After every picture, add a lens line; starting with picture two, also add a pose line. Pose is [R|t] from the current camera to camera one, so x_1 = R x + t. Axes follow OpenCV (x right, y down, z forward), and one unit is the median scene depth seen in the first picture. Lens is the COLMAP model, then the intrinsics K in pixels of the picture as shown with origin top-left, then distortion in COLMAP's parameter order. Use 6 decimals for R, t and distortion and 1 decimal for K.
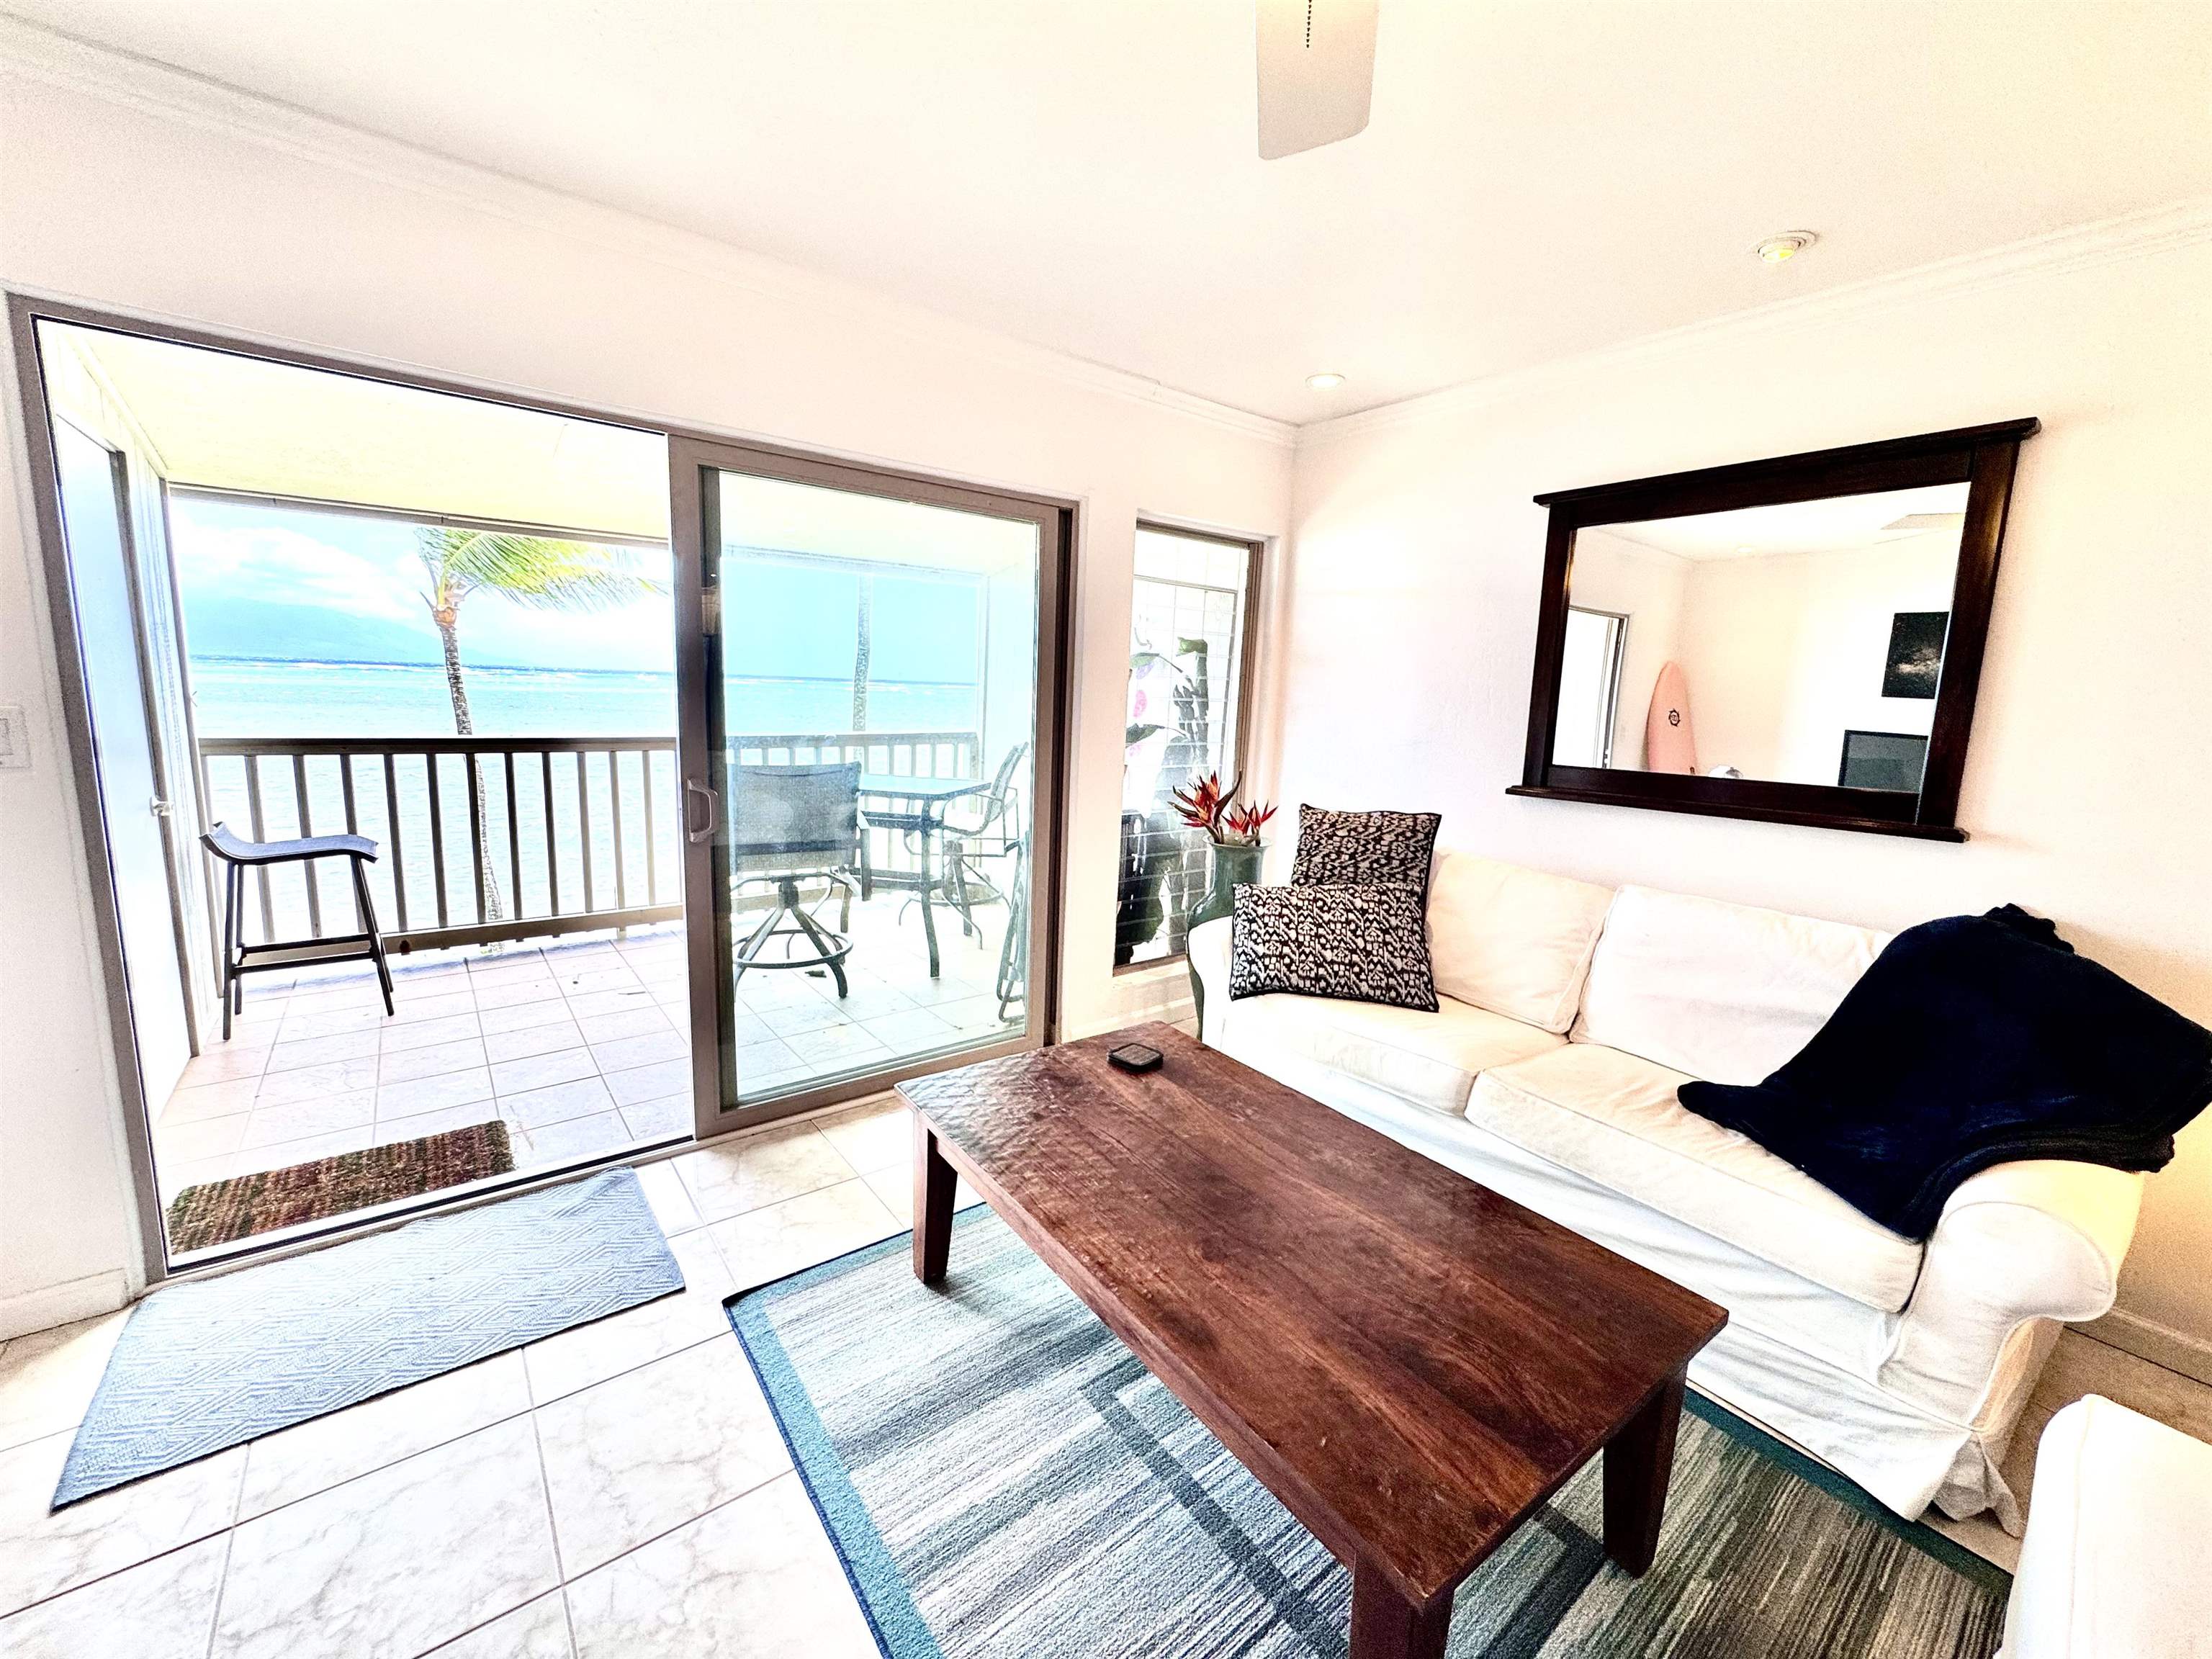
lens RADIAL K [[885.7, 0, 1108.4], [0, 885.7, 831.0], [0, 0, 1]] dist [-0.006078, 0.001348]
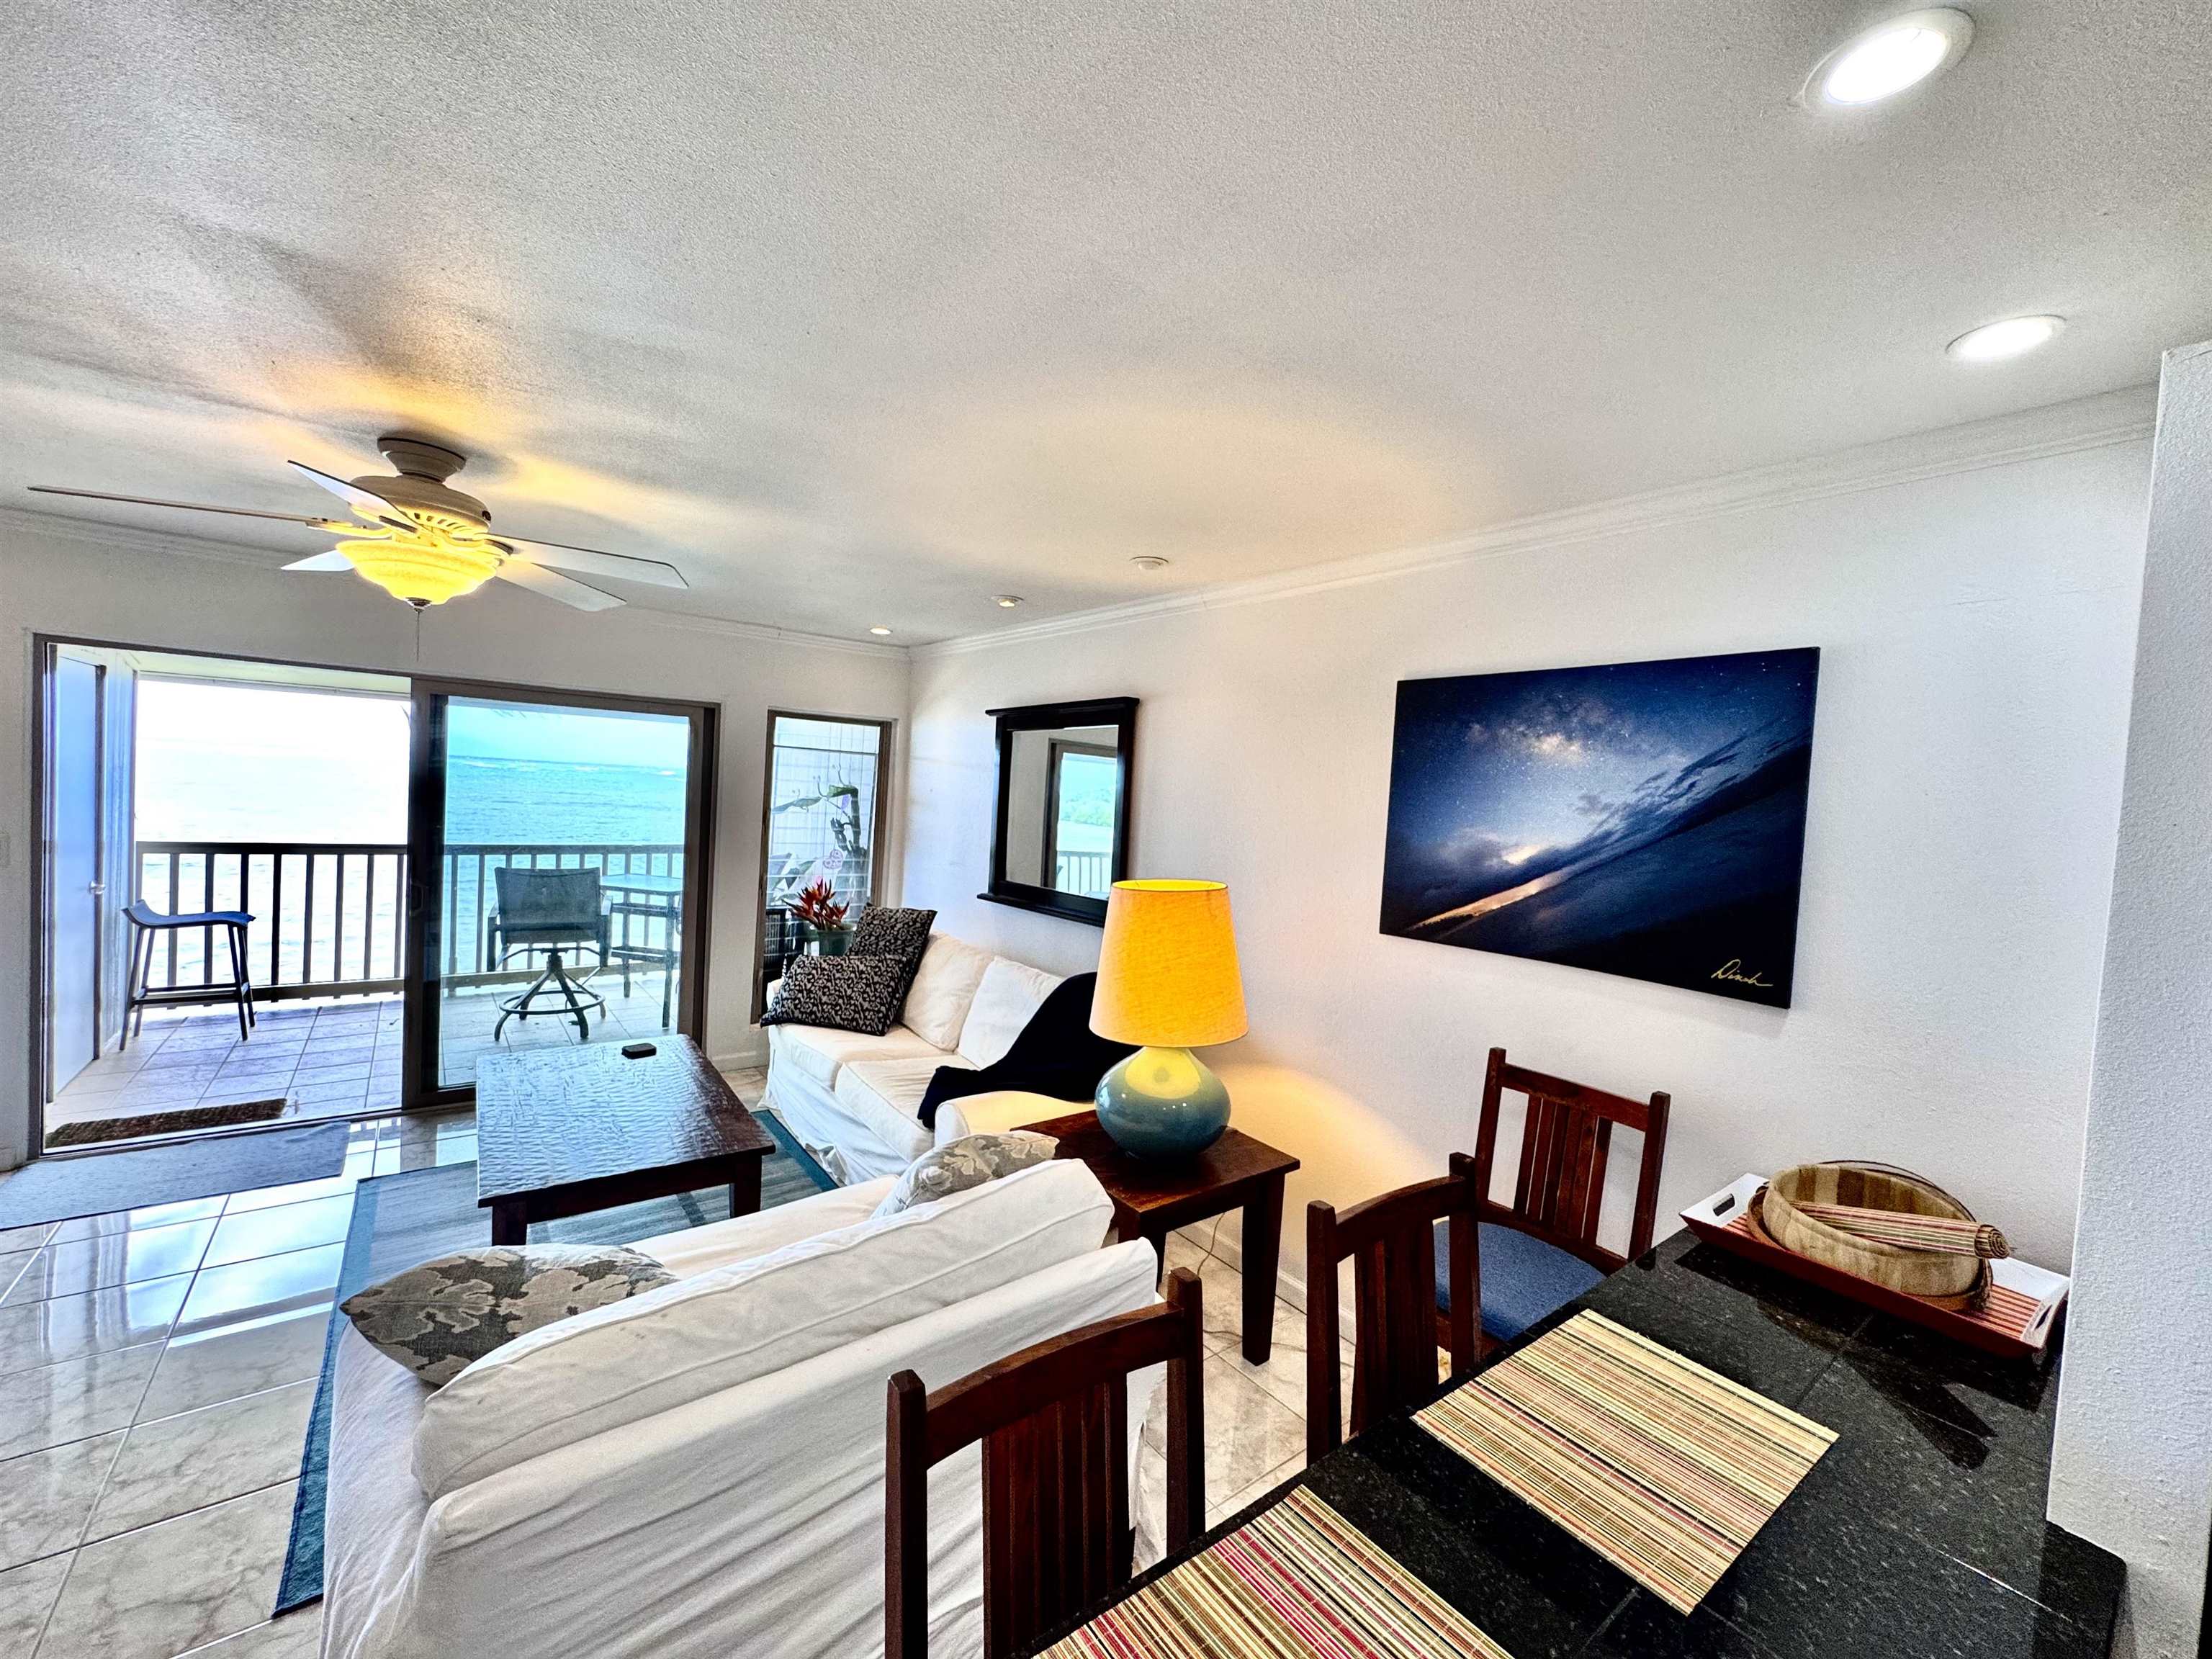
lens RADIAL K [[885.7, 0, 1109.1], [0, 885.7, 829.7], [0, 0, 1]] dist [-0.006078, 0.001348]
pose [[0.999757, 0.021885, -0.002631, 0.660837], [-0.022042, 0.992594, -0.119461, 0.017032], [-0.000003, 0.119490, 0.992835, -0.511490]]
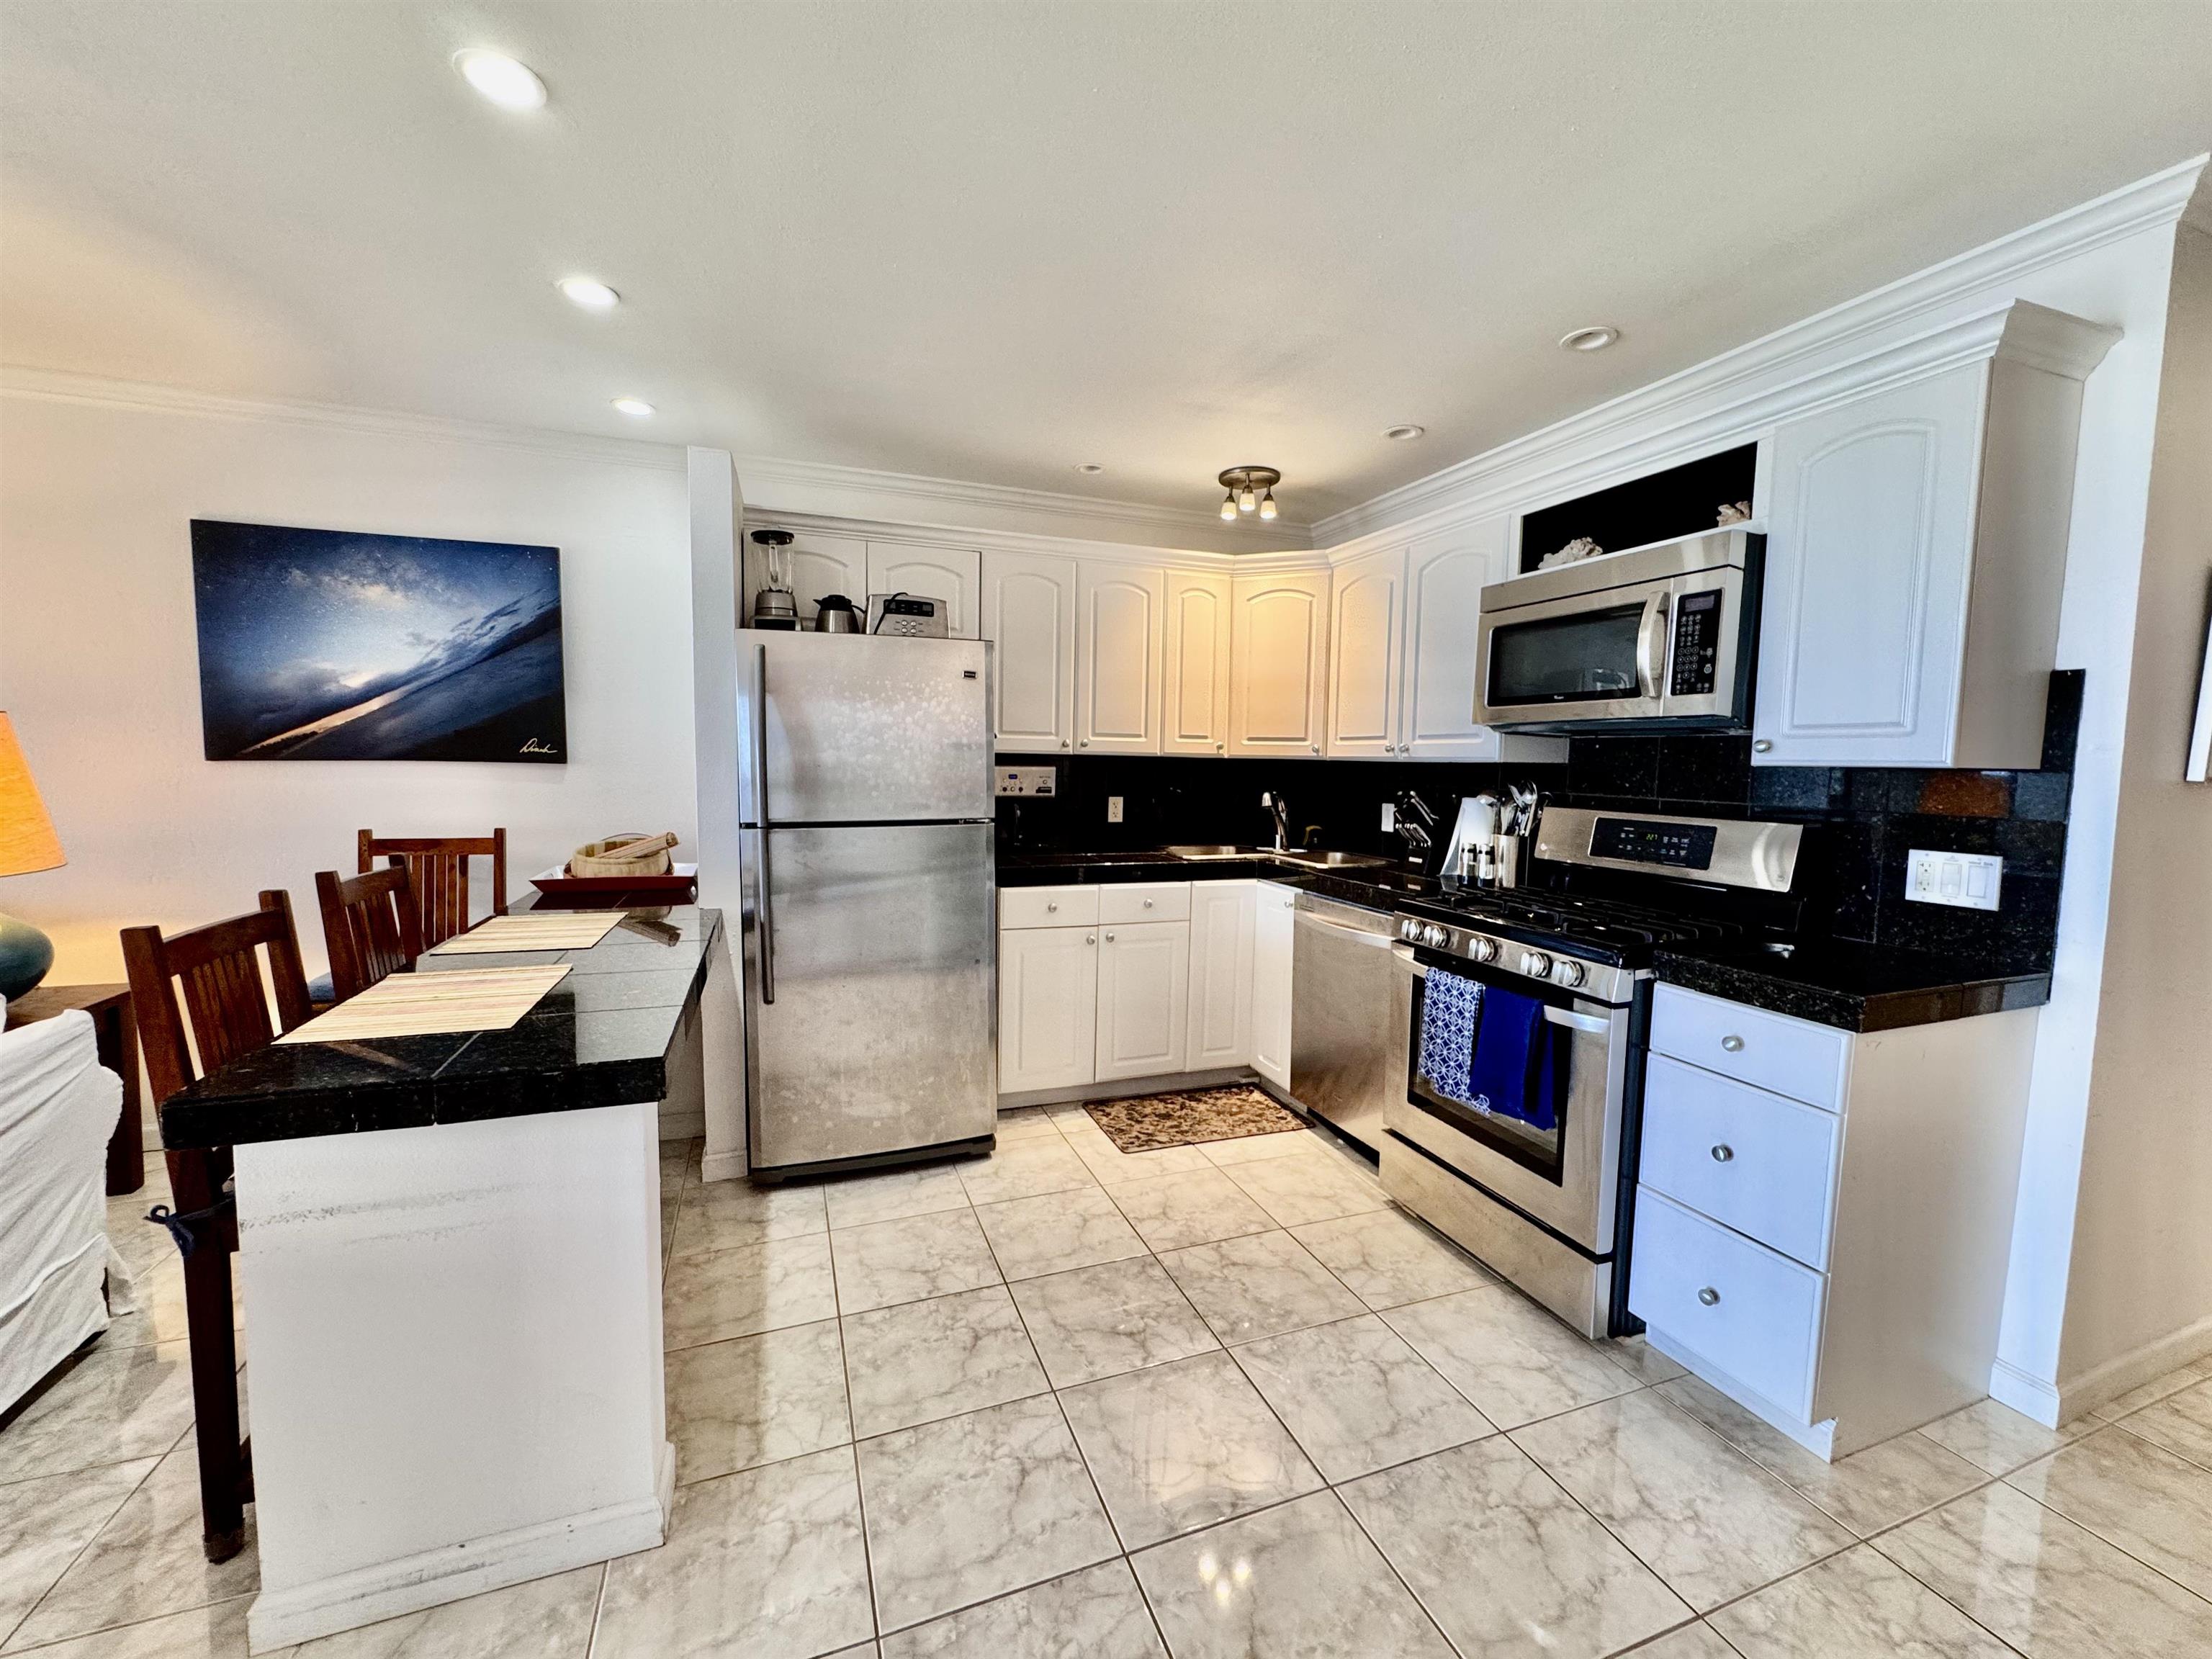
lens RADIAL K [[885.7, 0, 1102.7], [0, 885.7, 828.3], [0, 0, 1]] dist [-0.006078, 0.001348]
pose [[0.300513, -0.107098, 0.947746, 0.320067], [0.148752, 0.986779, 0.064342, 0.161688], [-0.942107, 0.121644, 0.312471, -0.806237]]
